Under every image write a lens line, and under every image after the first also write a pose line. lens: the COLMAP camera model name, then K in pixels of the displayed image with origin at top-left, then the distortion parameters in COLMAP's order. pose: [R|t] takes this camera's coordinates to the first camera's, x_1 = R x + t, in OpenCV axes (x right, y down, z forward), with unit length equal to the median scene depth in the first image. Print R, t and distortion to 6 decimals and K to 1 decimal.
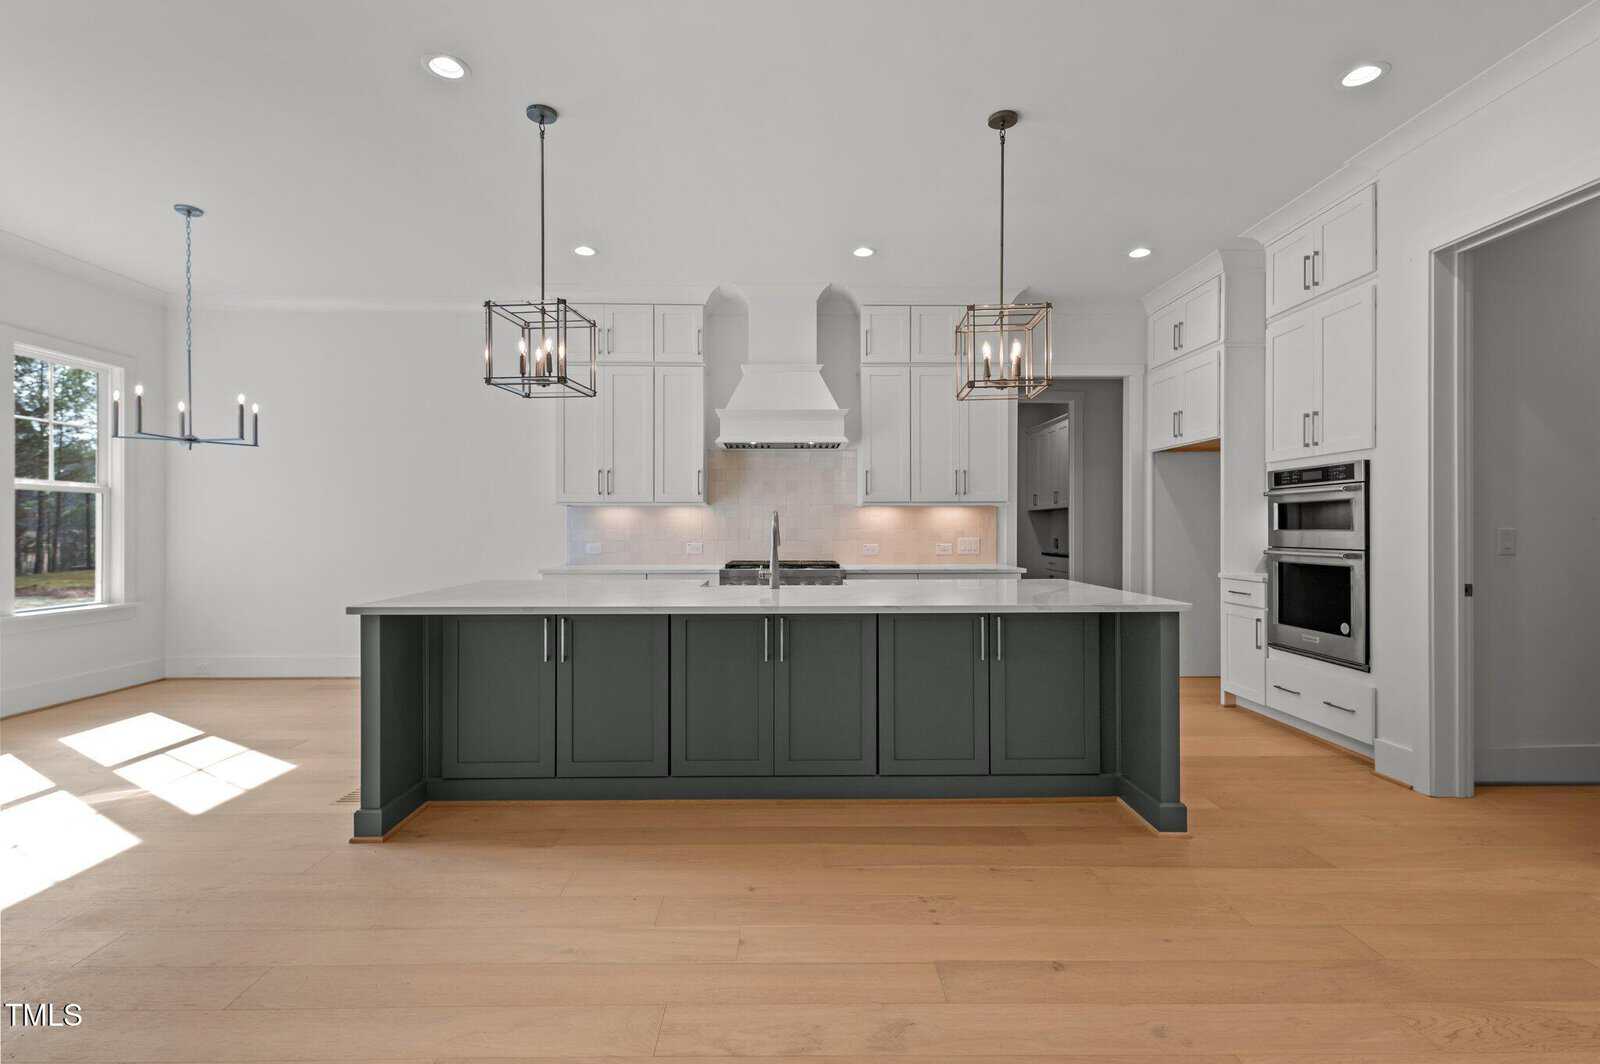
lens RADIAL K [[696.1, 0, 797.4], [0, 696.1, 526.1], [0, 0, 1]] dist [0.021414, -0.014427]
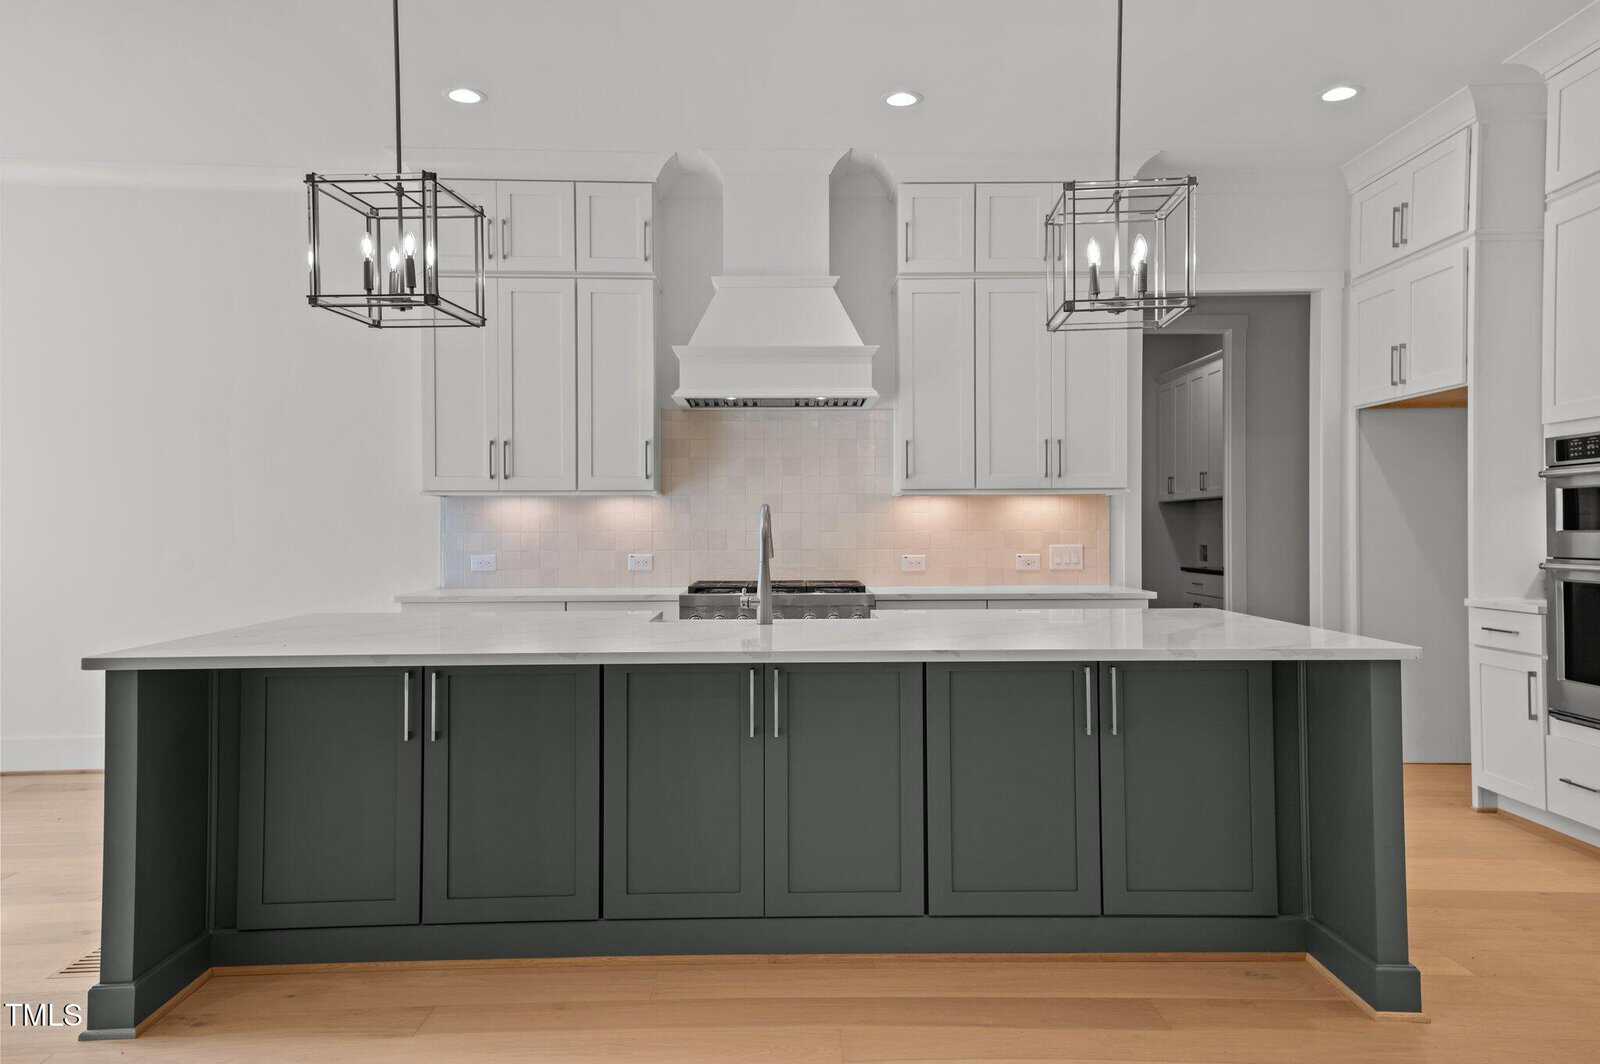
lens RADIAL K [[696.1, 0, 797.4], [0, 696.1, 526.1], [0, 0, 1]] dist [0.021414, -0.014427]
pose [[0.999993, -0.003067, -0.001940, -0.001137], [0.003066, 0.999995, -0.000824, -0.000420], [0.001942, 0.000818, 0.999998, 0.359249]]
